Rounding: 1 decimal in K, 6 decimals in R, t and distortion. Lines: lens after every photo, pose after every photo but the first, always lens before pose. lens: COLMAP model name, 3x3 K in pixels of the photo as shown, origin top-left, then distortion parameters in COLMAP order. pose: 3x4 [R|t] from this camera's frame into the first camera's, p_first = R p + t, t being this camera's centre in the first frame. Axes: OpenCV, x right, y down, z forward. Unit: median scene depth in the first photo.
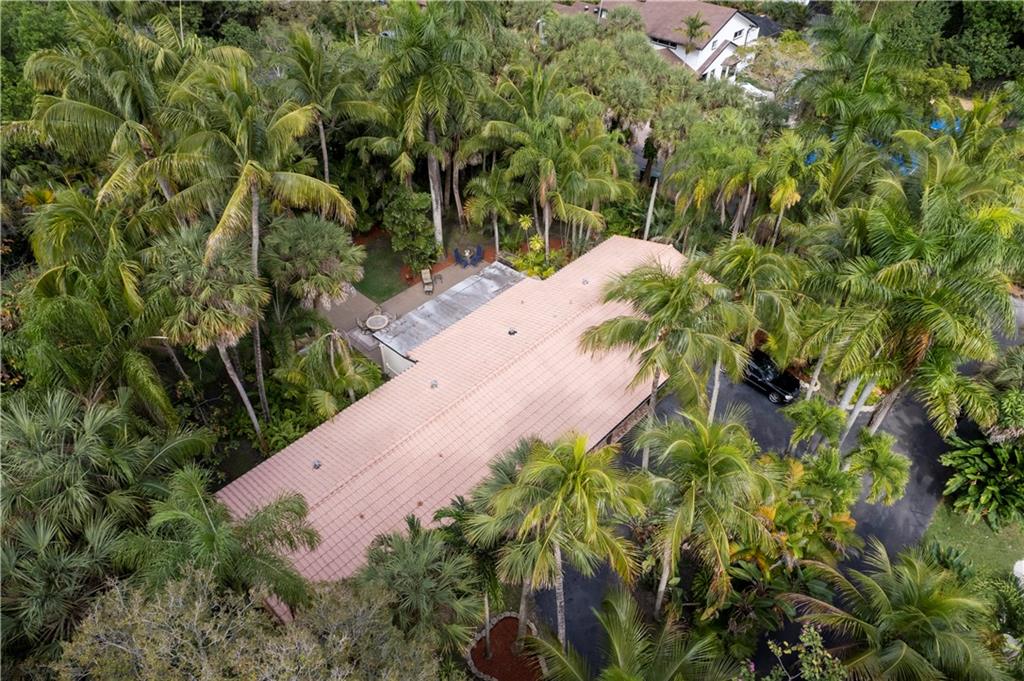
lens RADIAL K [[640.6, 0, 517.2], [0, 640.6, 351.9], [0, 0, 1]] dist [-0.077317, 0.057987]
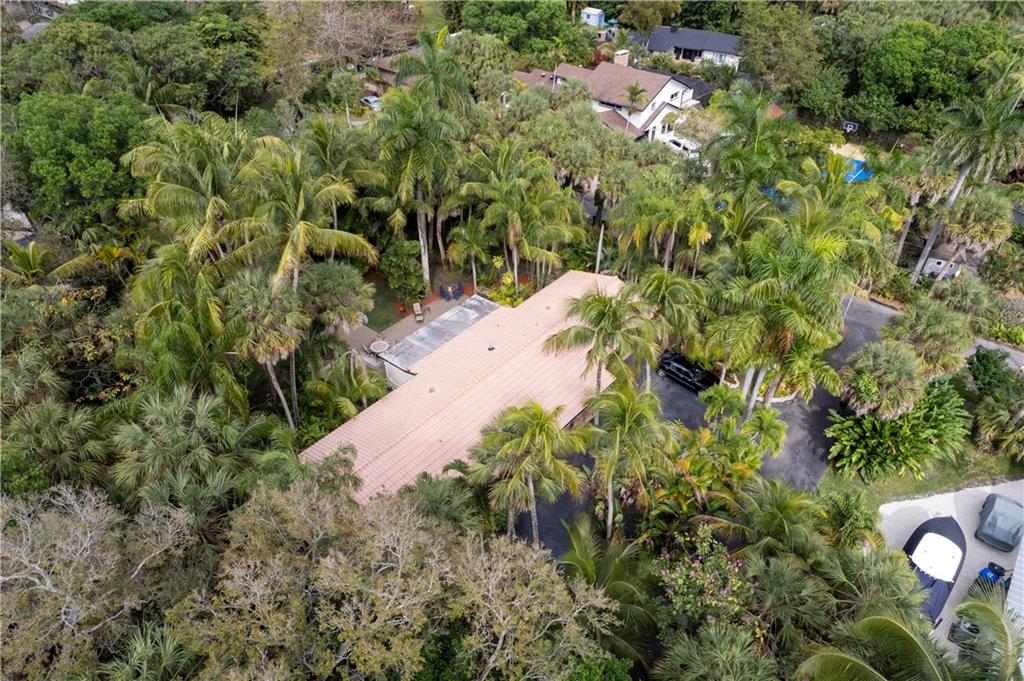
lens RADIAL K [[640.6, 0, 517.2], [0, 640.6, 351.9], [0, 0, 1]] dist [-0.077317, 0.057987]
pose [[0.998431, -0.035265, 0.043486, -0.010729], [0.037905, 0.997390, -0.061454, 0.051542], [-0.041205, 0.063006, 0.997162, -0.240885]]
